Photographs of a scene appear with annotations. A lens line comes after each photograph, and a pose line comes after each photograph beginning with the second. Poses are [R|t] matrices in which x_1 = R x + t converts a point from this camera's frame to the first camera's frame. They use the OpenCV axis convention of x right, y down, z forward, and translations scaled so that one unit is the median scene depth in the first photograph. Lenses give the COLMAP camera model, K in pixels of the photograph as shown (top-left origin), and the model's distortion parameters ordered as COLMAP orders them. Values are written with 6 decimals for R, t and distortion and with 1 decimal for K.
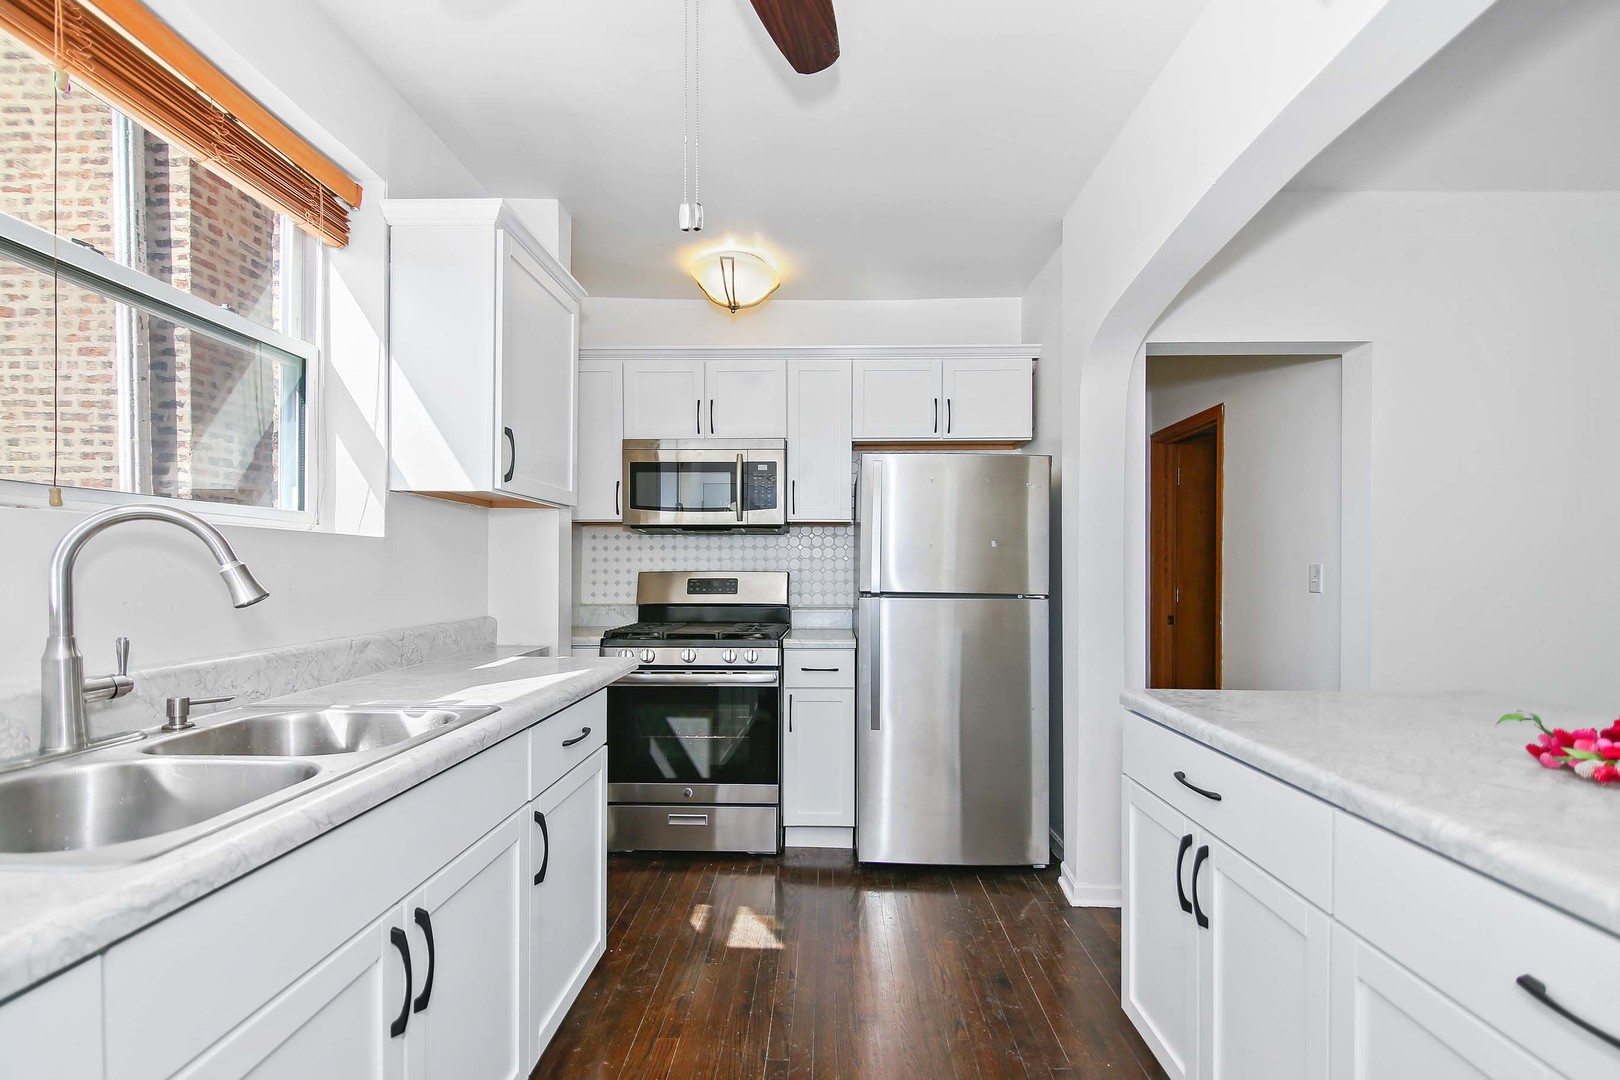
lens RADIAL K [[729.7, 0, 812.4], [0, 729.7, 566.8], [0, 0, 1]] dist [0.001512, -0.000149]
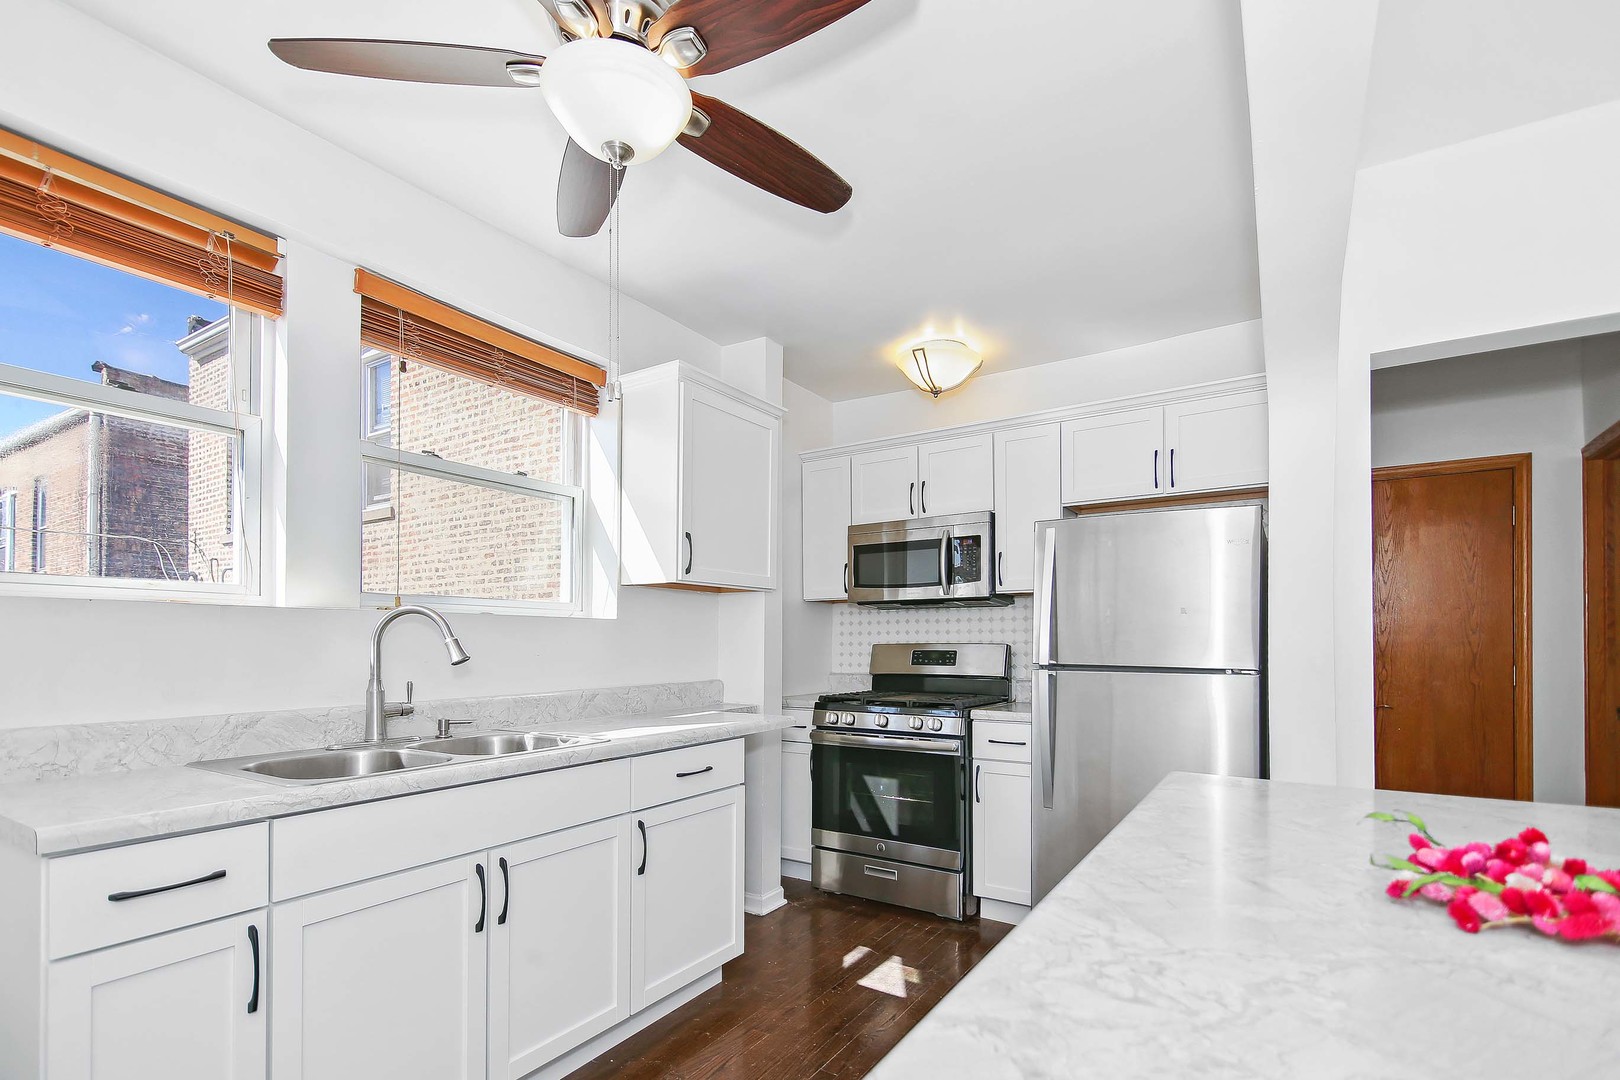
lens RADIAL K [[751.2, 0, 808.8], [0, 751.2, 623.6], [0, 0, 1]] dist [-0.000129, -0.000225]
pose [[0.851342, -0.017678, -0.524314, 0.318398], [0.005862, 0.999690, -0.024189, 0.003300], [0.524579, 0.017519, 0.851182, -0.012576]]
